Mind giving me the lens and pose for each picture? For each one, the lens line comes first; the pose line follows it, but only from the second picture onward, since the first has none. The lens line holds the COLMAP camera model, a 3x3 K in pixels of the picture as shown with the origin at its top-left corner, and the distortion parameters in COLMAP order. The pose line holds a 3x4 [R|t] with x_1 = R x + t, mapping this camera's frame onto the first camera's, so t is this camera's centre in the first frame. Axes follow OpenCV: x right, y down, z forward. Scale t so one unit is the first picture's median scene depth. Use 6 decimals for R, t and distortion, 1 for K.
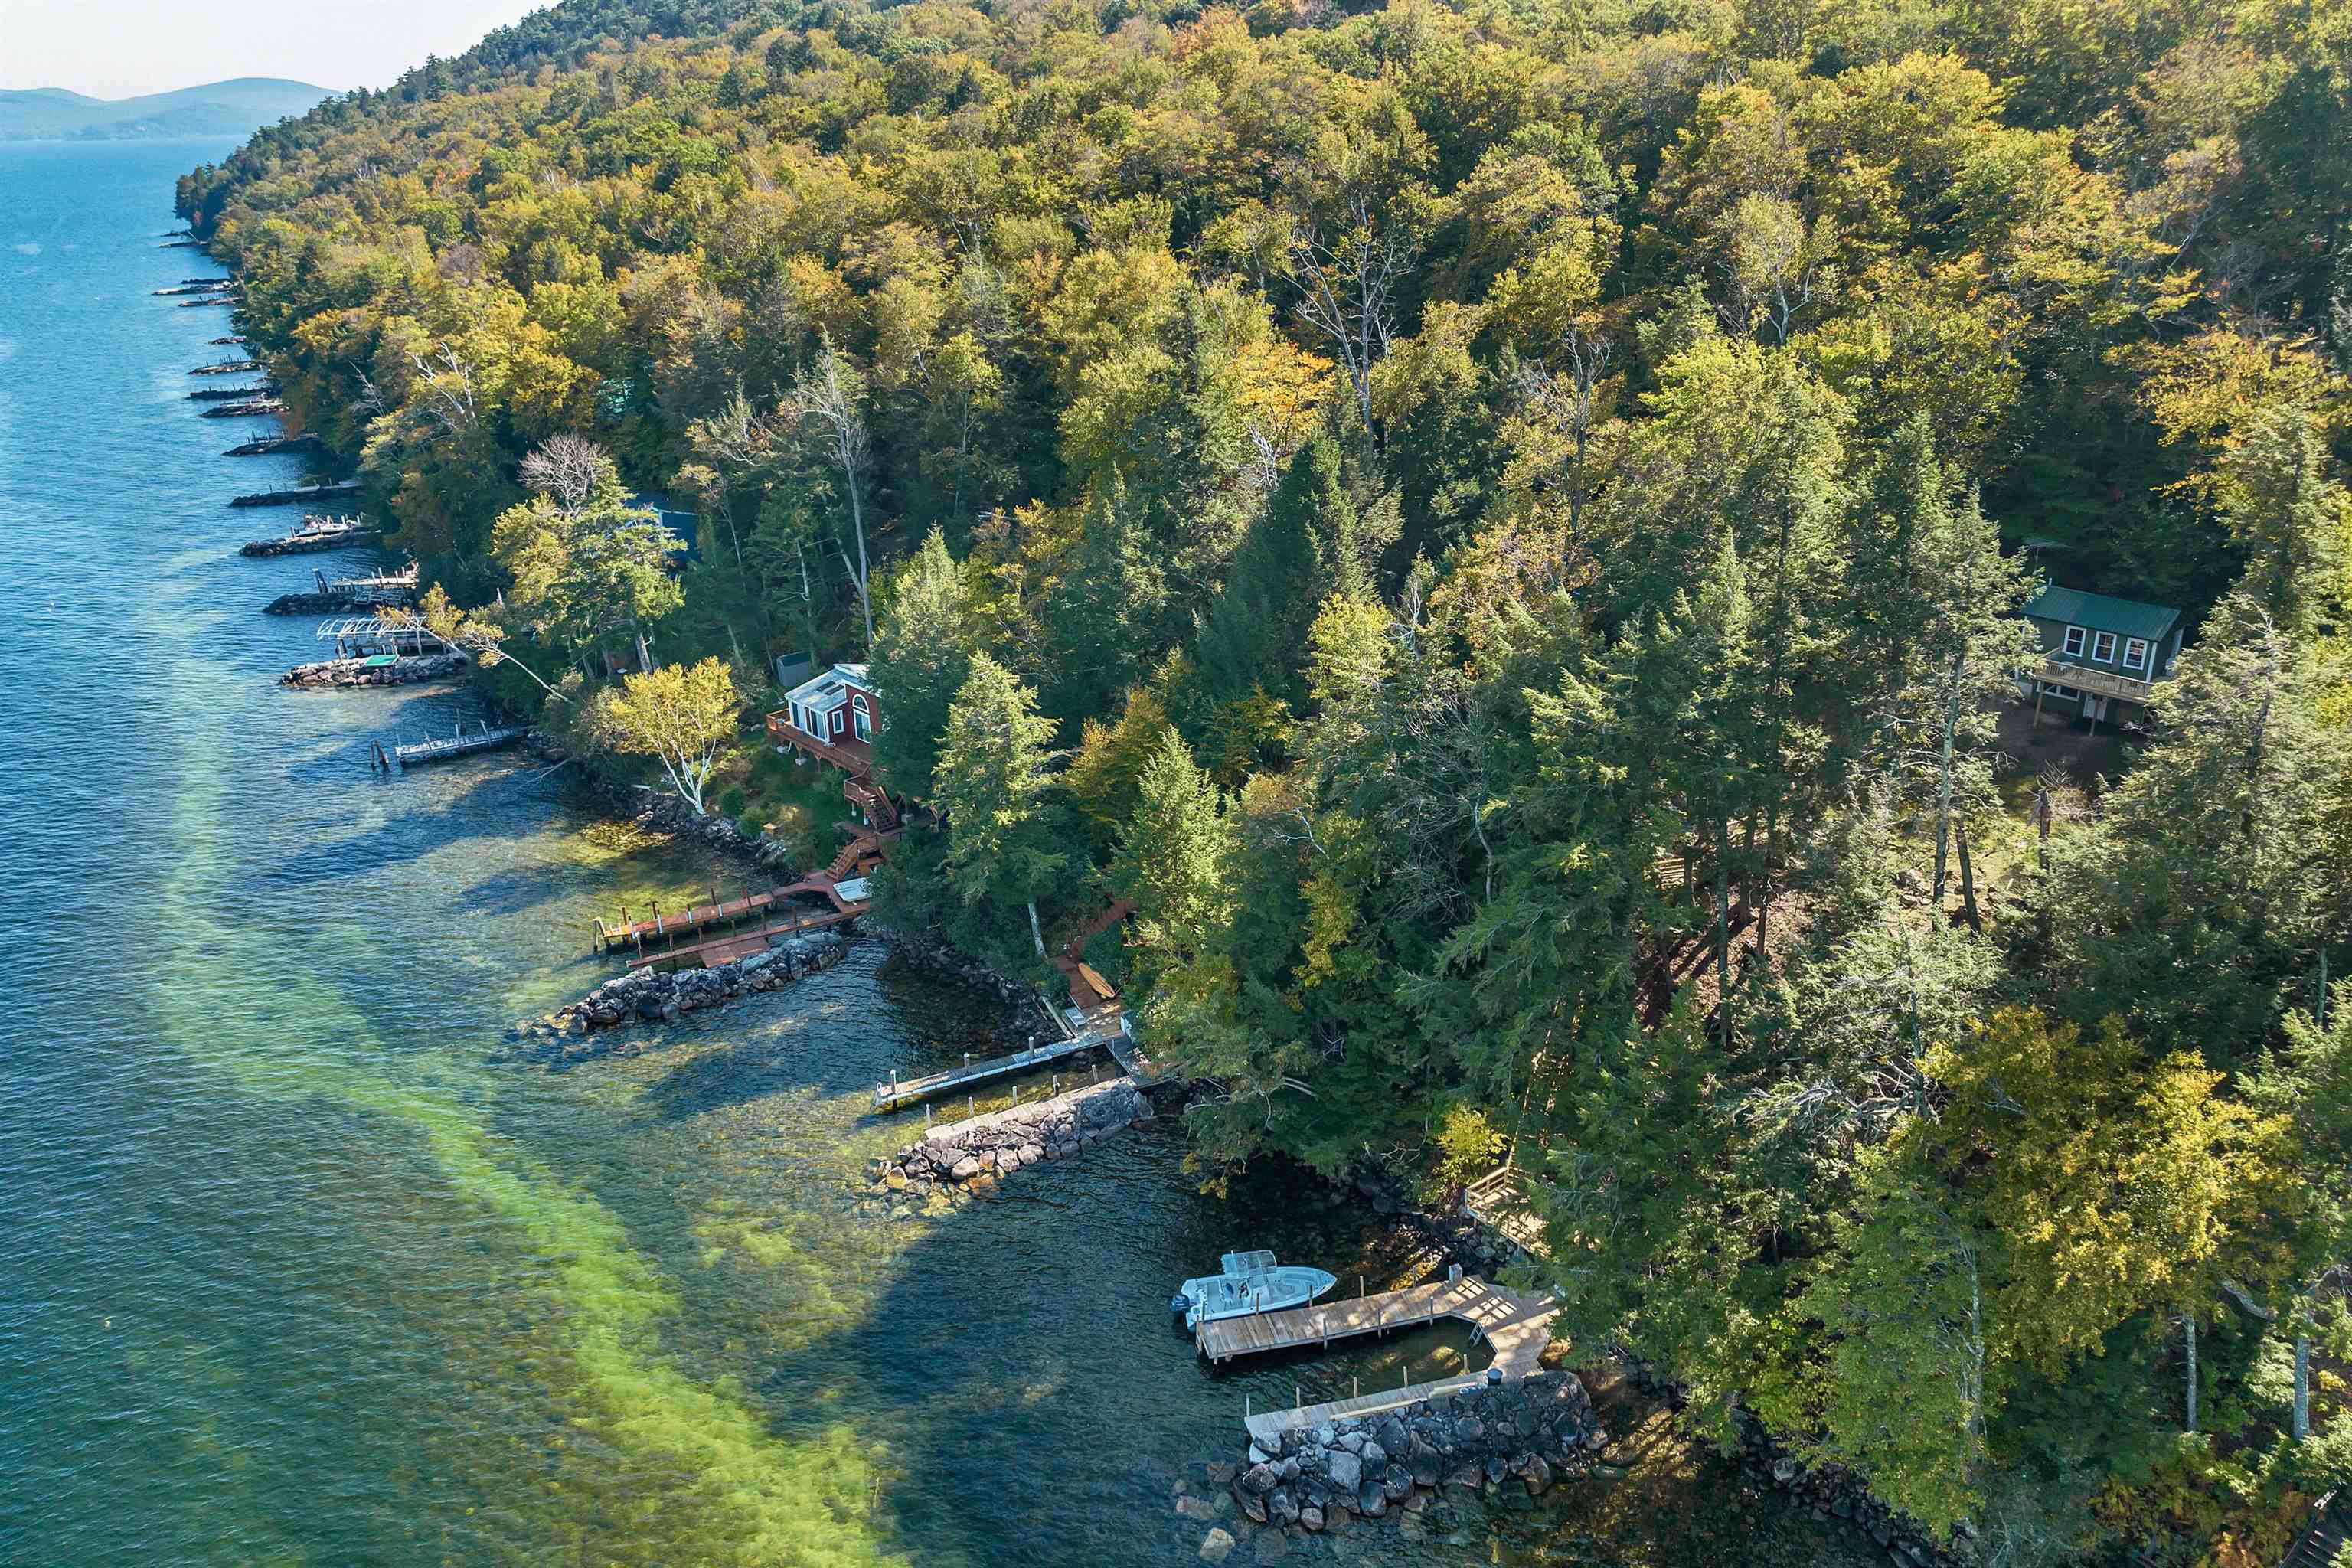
lens RADIAL K [[1697.0, 0, 1176.0], [0, 1697.0, 784.0], [0, 0, 1]] dist [-0.037297, 0.001321]
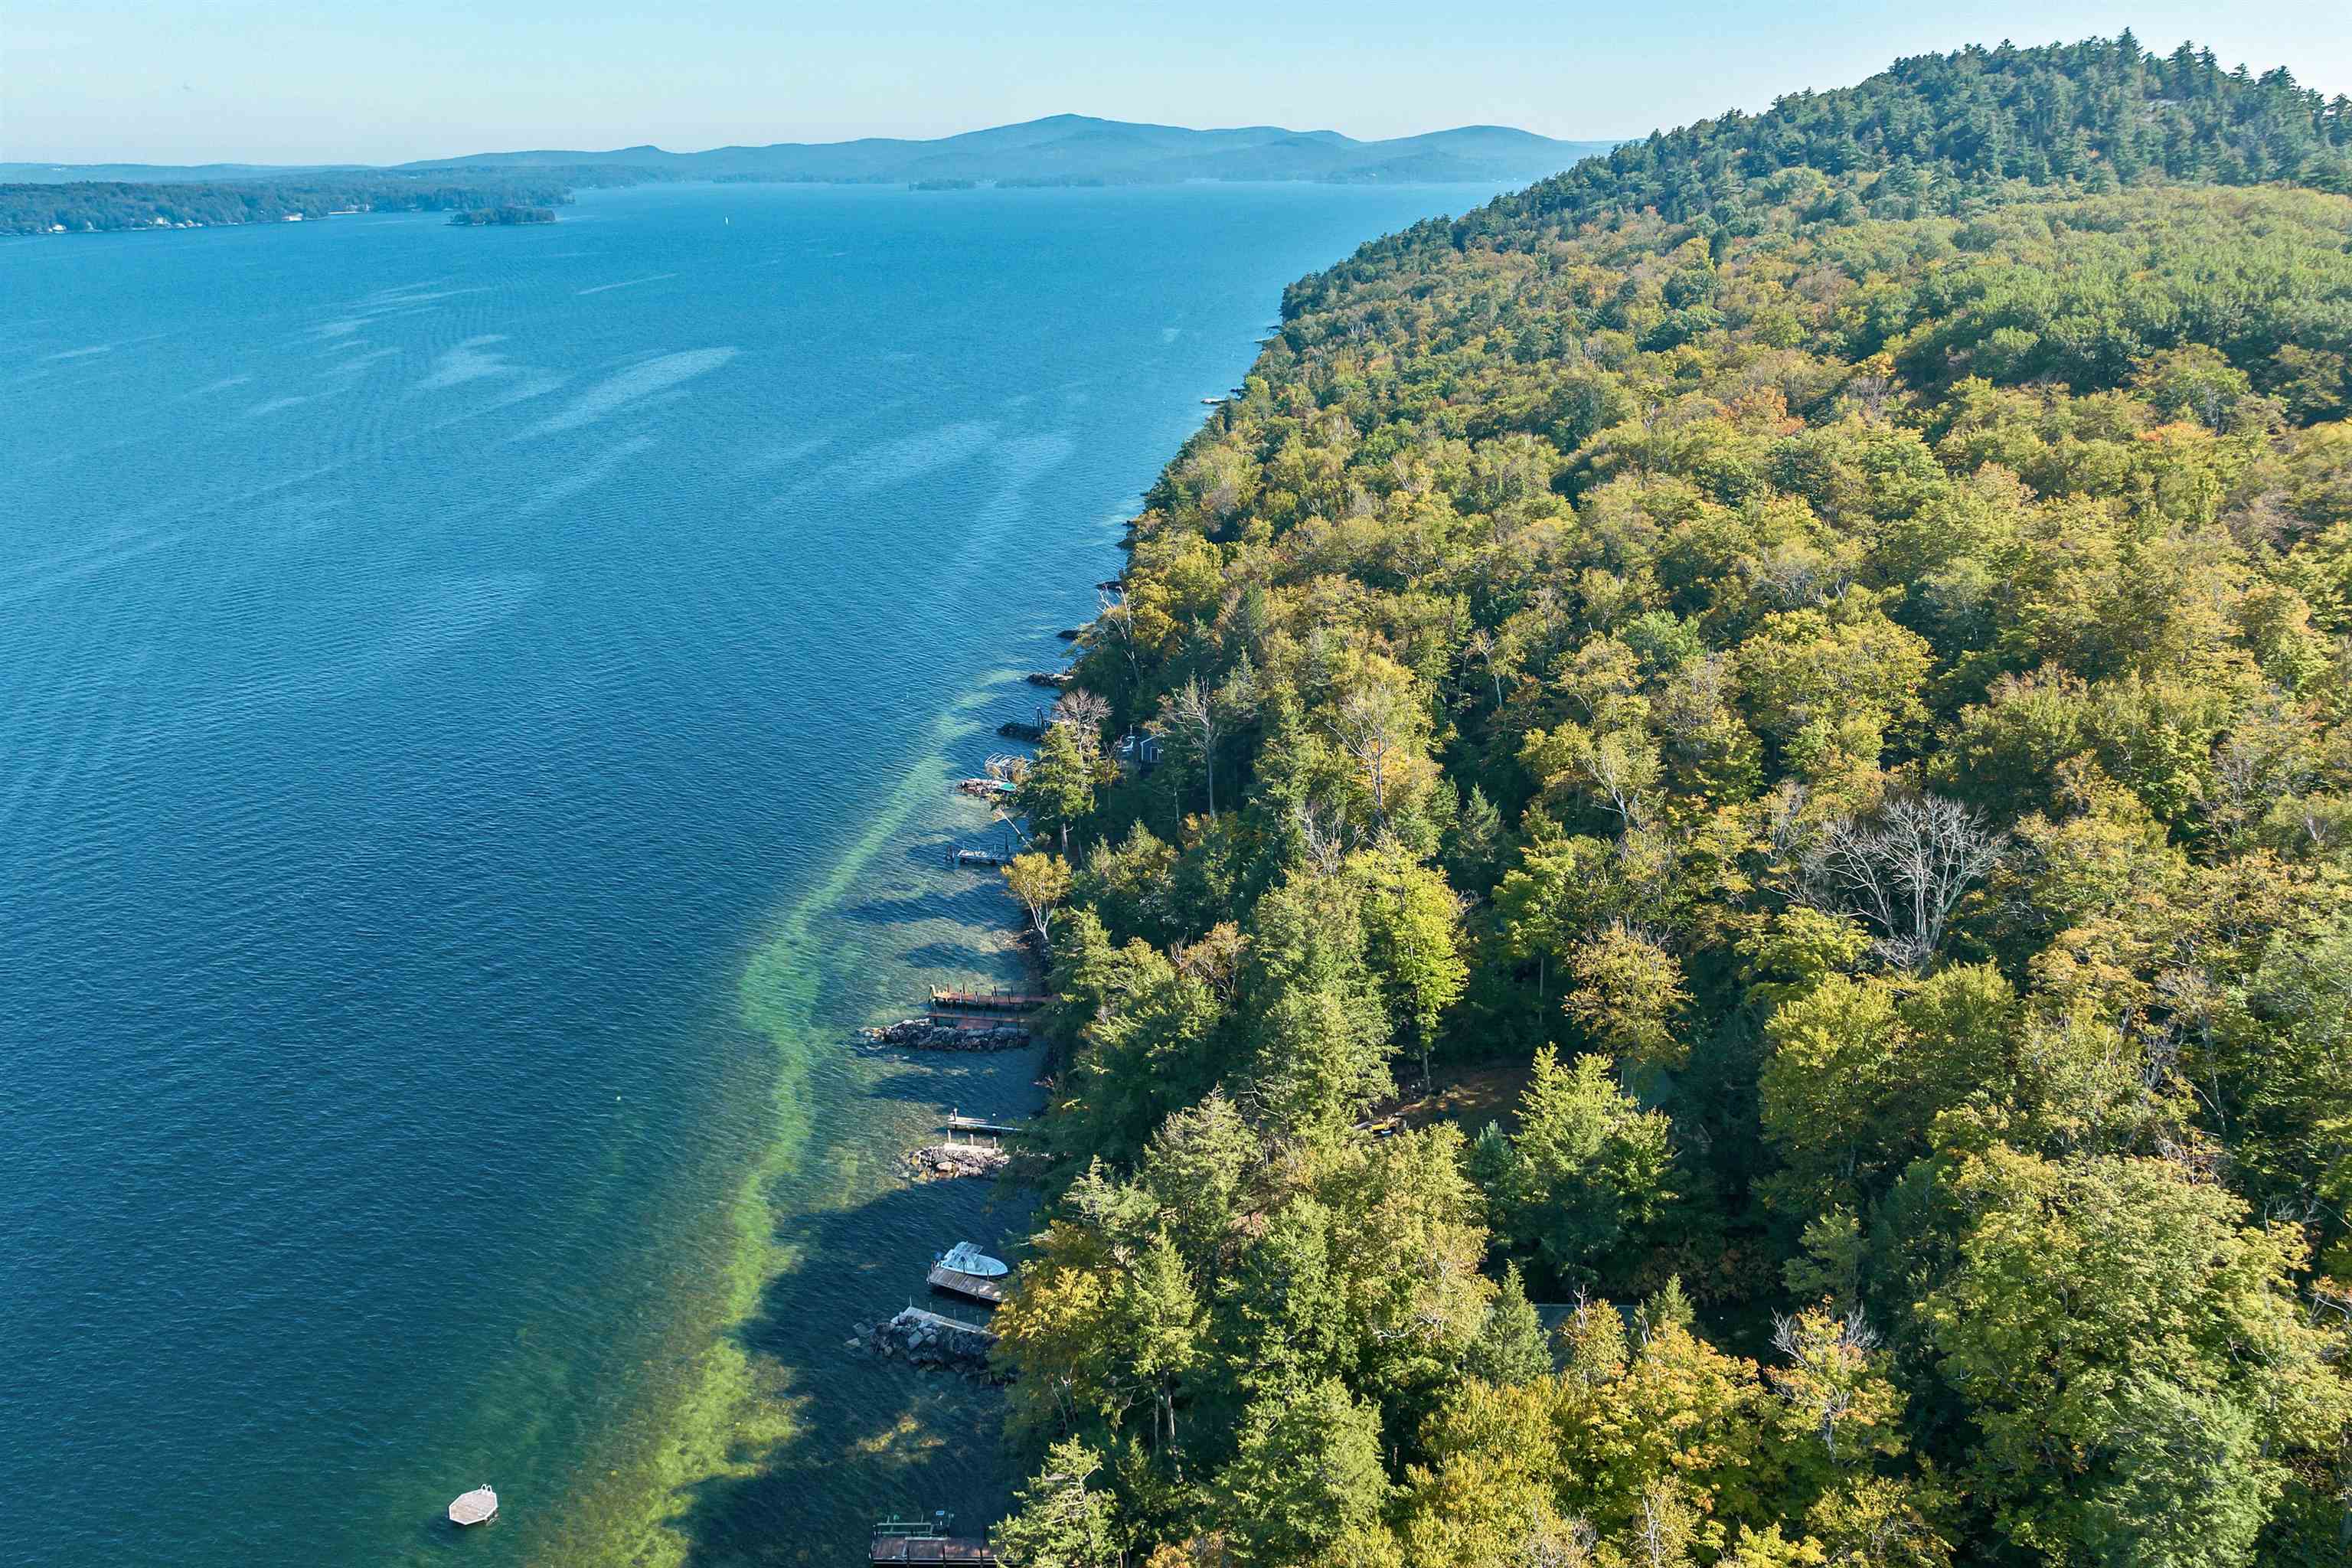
lens RADIAL K [[1663.3, 0, 1176.0], [0, 1663.3, 784.0], [0, 0, 1]] dist [-0.046071, 0.008289]
pose [[0.807682, 0.216621, -0.548383, 0.978118], [-0.232681, 0.971683, 0.041129, -0.323147], [0.541764, 0.094379, 0.835215, -0.474936]]
